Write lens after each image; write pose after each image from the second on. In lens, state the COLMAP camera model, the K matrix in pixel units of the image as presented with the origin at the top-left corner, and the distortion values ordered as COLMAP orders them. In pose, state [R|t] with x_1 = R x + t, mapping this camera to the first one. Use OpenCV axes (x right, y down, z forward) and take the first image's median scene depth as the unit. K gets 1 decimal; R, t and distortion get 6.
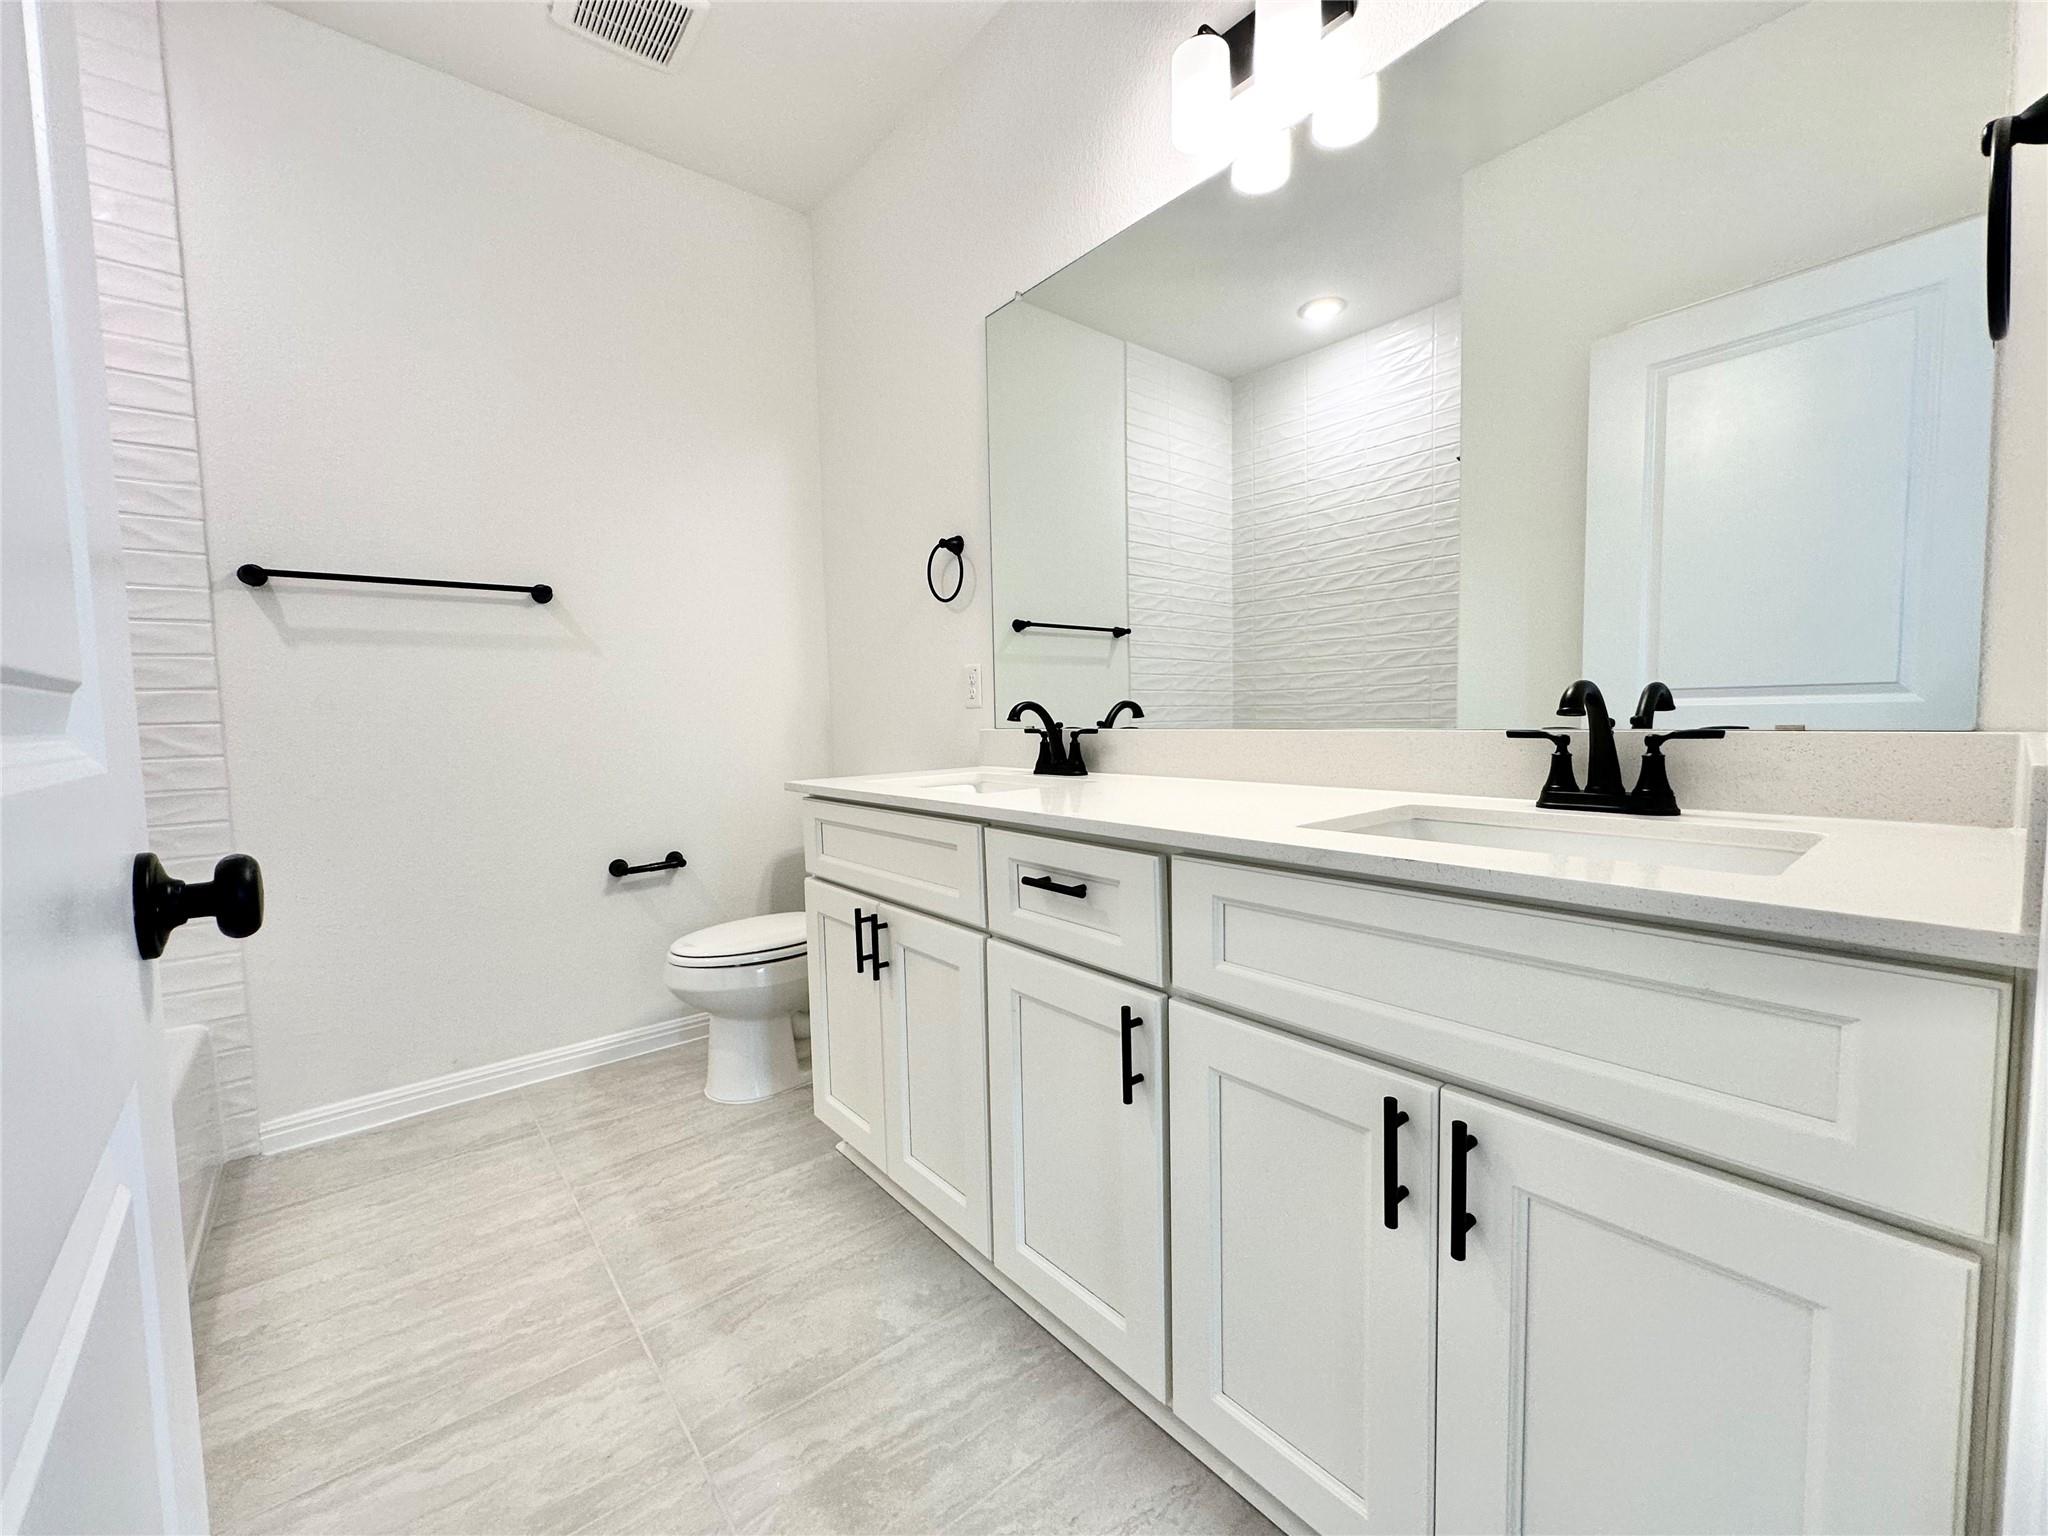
lens RADIAL K [[816.6, 0, 1024.2], [0, 816.6, 765.9], [0, 0, 1]] dist [-0.003152, 0.000384]
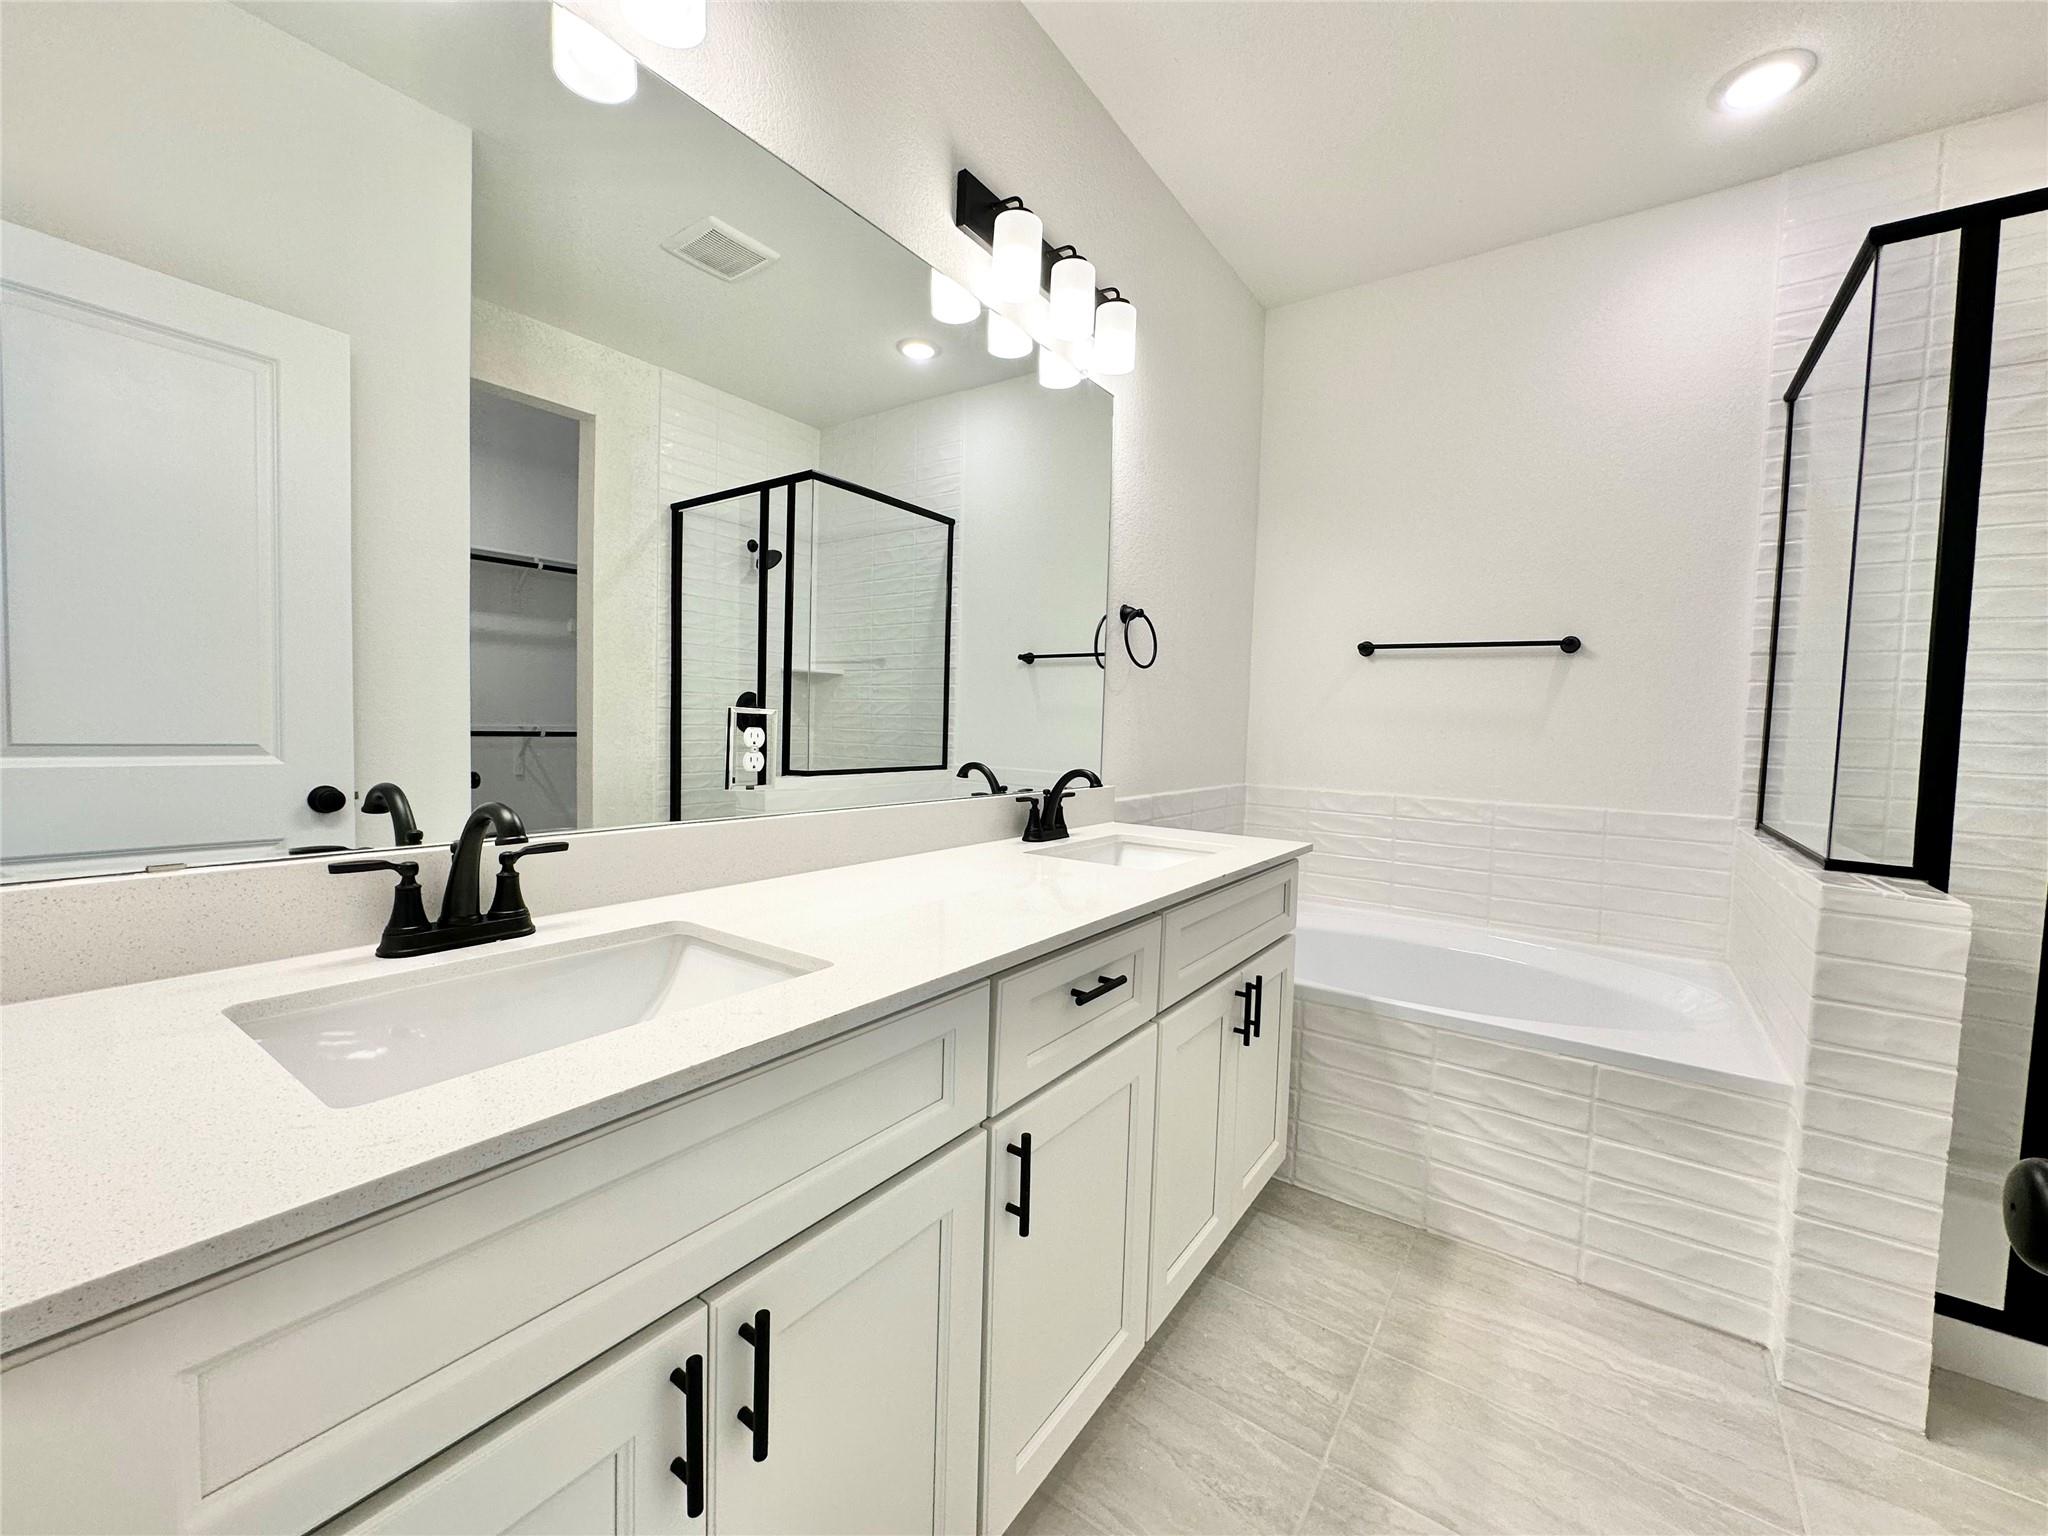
lens RADIAL K [[816.6, 0, 1024.2], [0, 816.6, 765.9], [0, 0, 1]] dist [-0.003152, 0.000384]
pose [[-0.256679, -0.024475, 0.966187, -0.300233], [0.035659, 0.998759, 0.034773, -0.147802], [-0.965839, 0.043379, -0.255488, 0.637850]]
